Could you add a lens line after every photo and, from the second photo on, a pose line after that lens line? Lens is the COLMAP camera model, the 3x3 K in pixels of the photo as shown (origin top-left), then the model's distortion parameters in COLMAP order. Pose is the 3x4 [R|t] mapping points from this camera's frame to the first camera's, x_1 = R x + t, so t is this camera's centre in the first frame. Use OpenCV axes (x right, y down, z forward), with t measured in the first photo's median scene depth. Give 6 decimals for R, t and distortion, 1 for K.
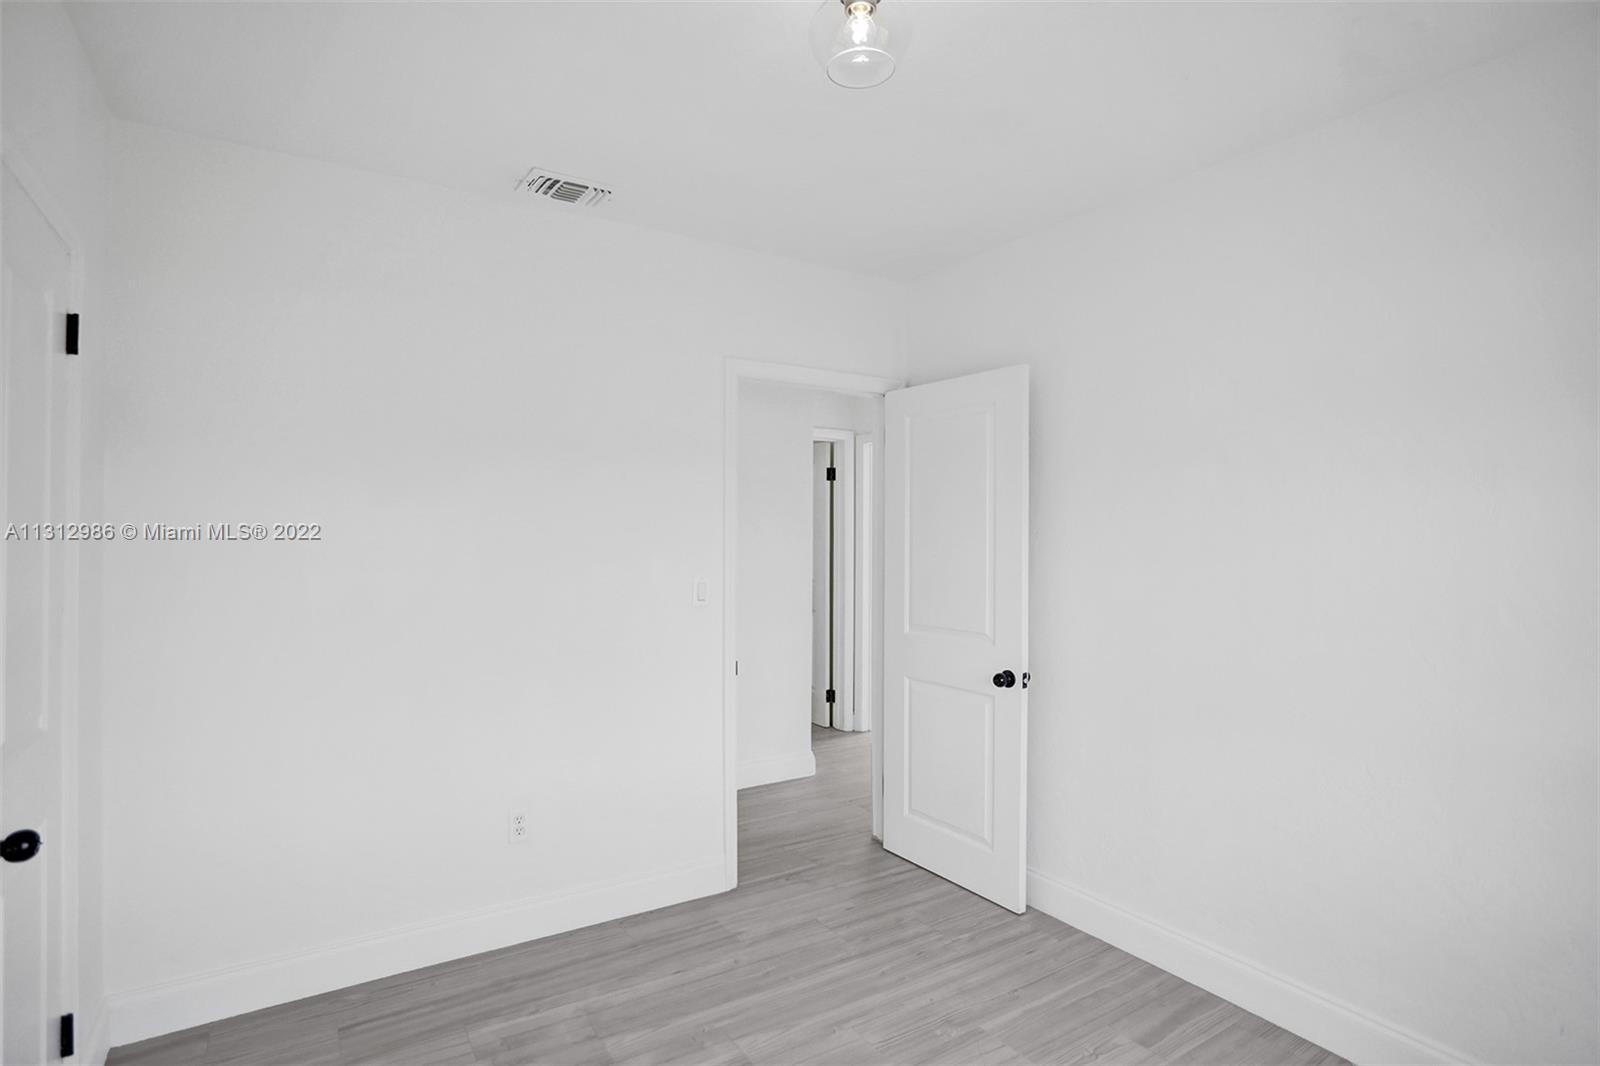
lens RADIAL K [[823.9, 0, 801.9], [0, 823.9, 529.7], [0, 0, 1]] dist [-0.022380, 0.001657]
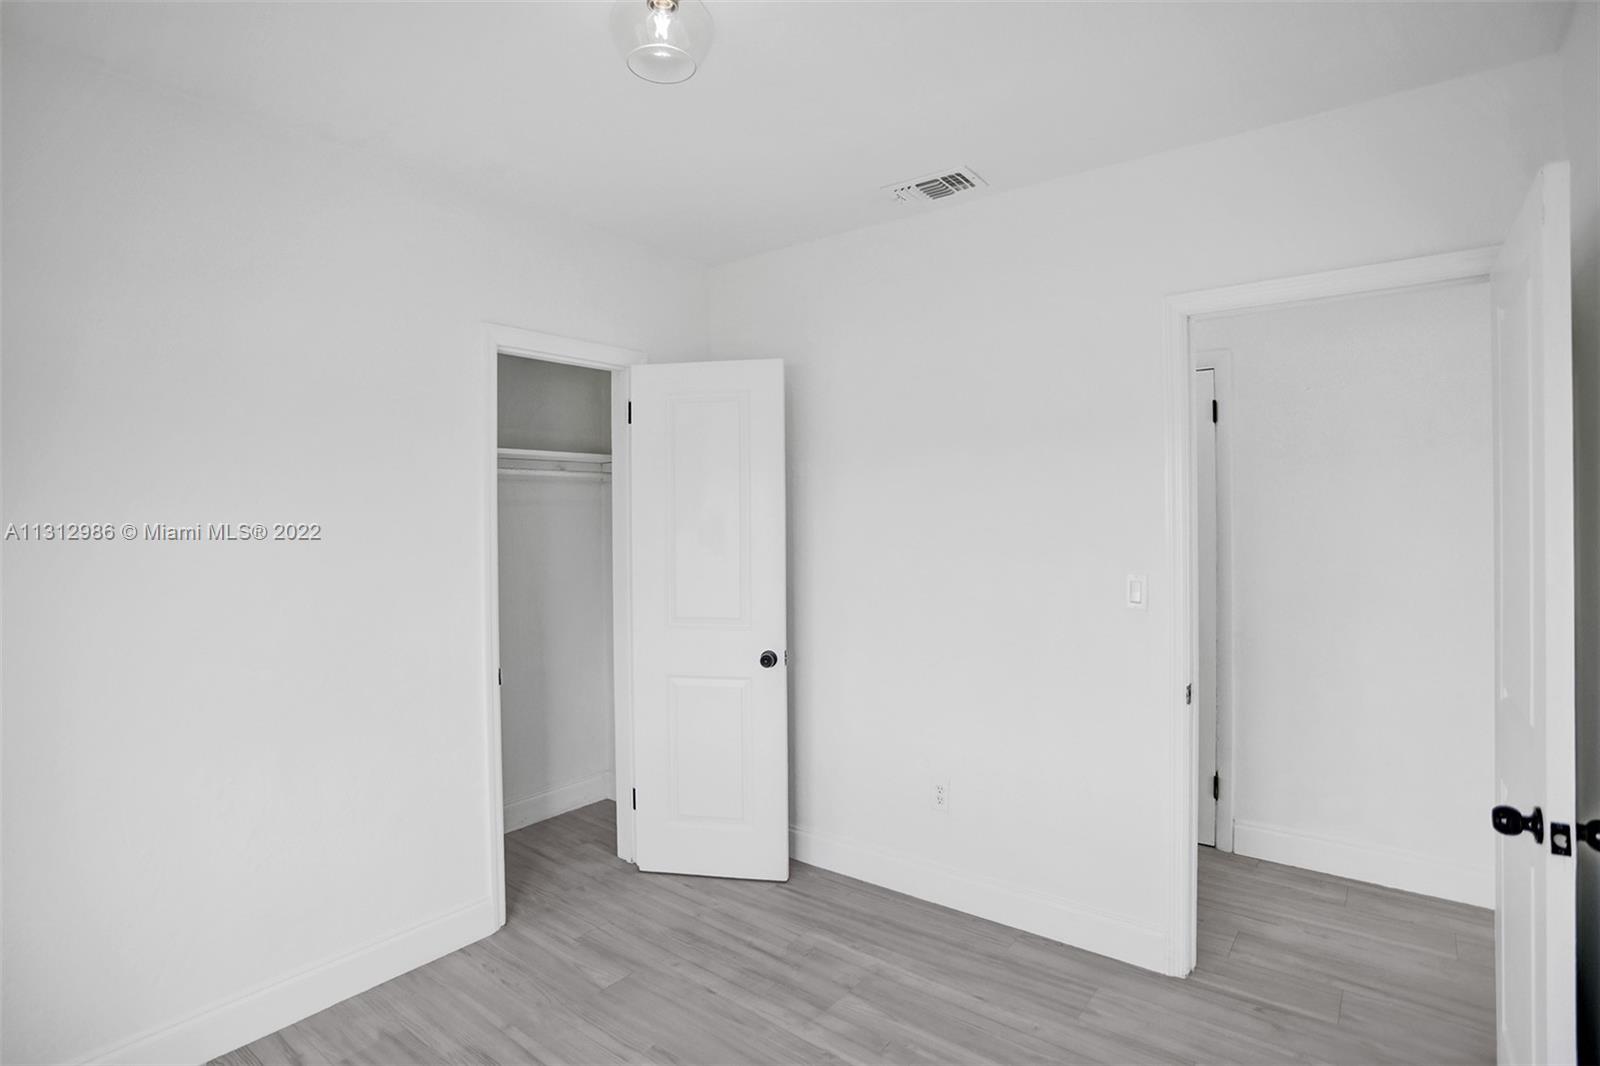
lens RADIAL K [[823.9, 0, 802.1], [0, 823.9, 531.3], [0, 0, 1]] dist [-0.022380, 0.001657]
pose [[0.321840, 0.002773, -0.946790, 0.661291], [0.015612, 0.999844, 0.008236, 0.006676], [0.946665, -0.017432, 0.321746, 0.533417]]
